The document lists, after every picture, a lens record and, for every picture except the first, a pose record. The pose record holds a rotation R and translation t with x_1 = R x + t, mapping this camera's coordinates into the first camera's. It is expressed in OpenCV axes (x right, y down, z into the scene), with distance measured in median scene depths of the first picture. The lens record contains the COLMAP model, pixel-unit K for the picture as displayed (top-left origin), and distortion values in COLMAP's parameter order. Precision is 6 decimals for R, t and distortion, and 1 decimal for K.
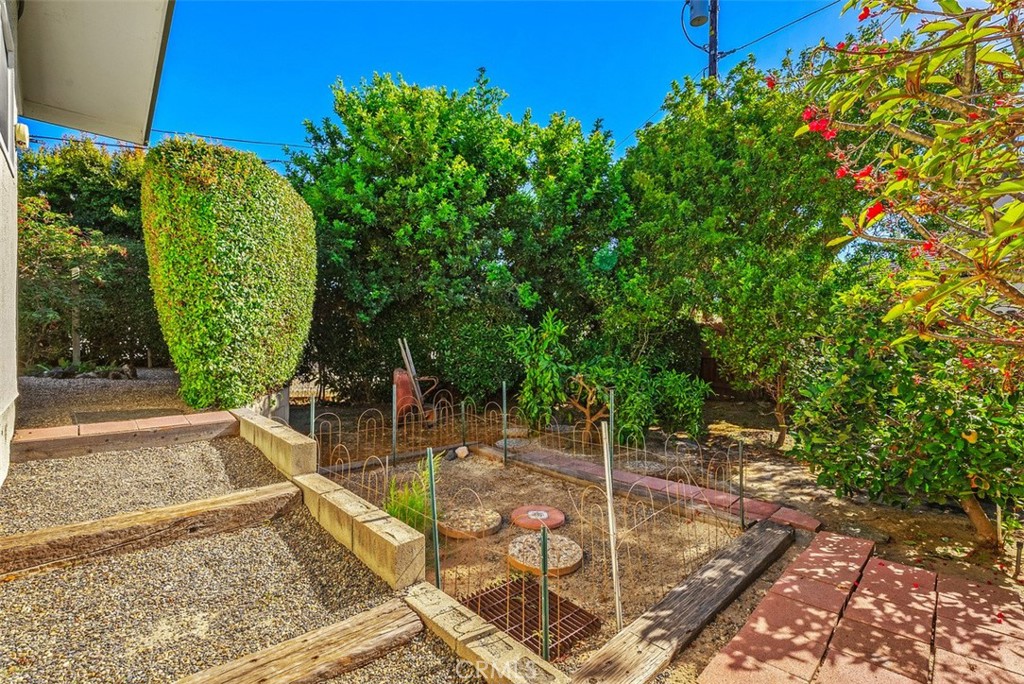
lens RADIAL K [[462.3, 0, 511.3], [0, 462.3, 339.7], [0, 0, 1]] dist [-0.000803, -0.001183]
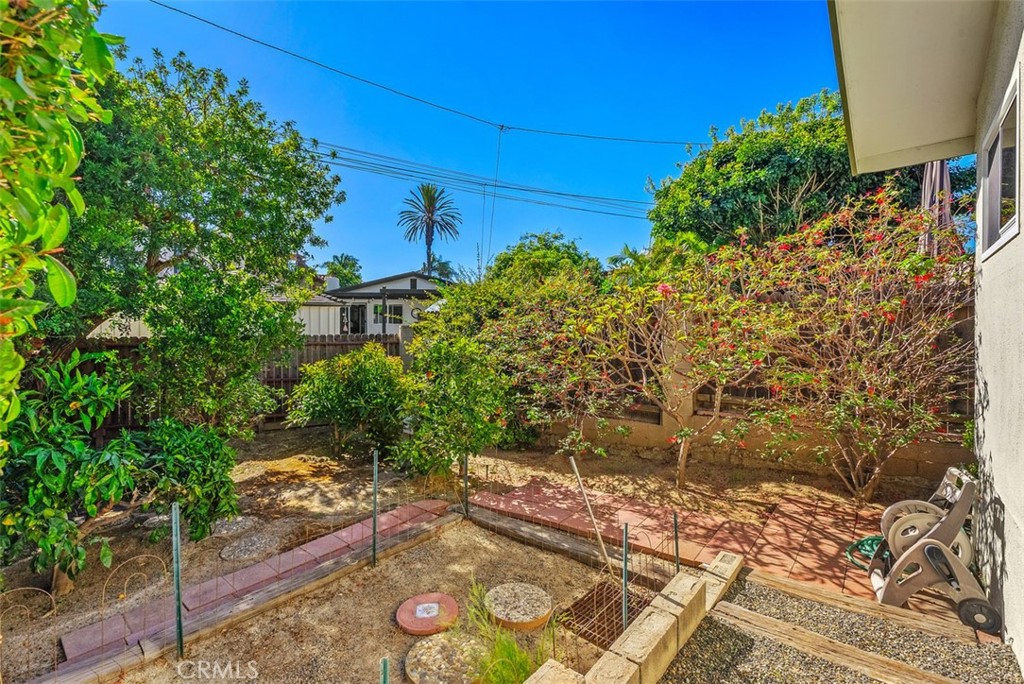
lens RADIAL K [[462.3, 0, 509.7], [0, 462.3, 337.8], [0, 0, 1]] dist [-0.000803, -0.001183]
pose [[-0.130238, -0.020979, 0.991261, -1.132845], [0.001033, 0.999773, 0.021295, -0.215085], [-0.991482, 0.003797, -0.130186, 1.321812]]
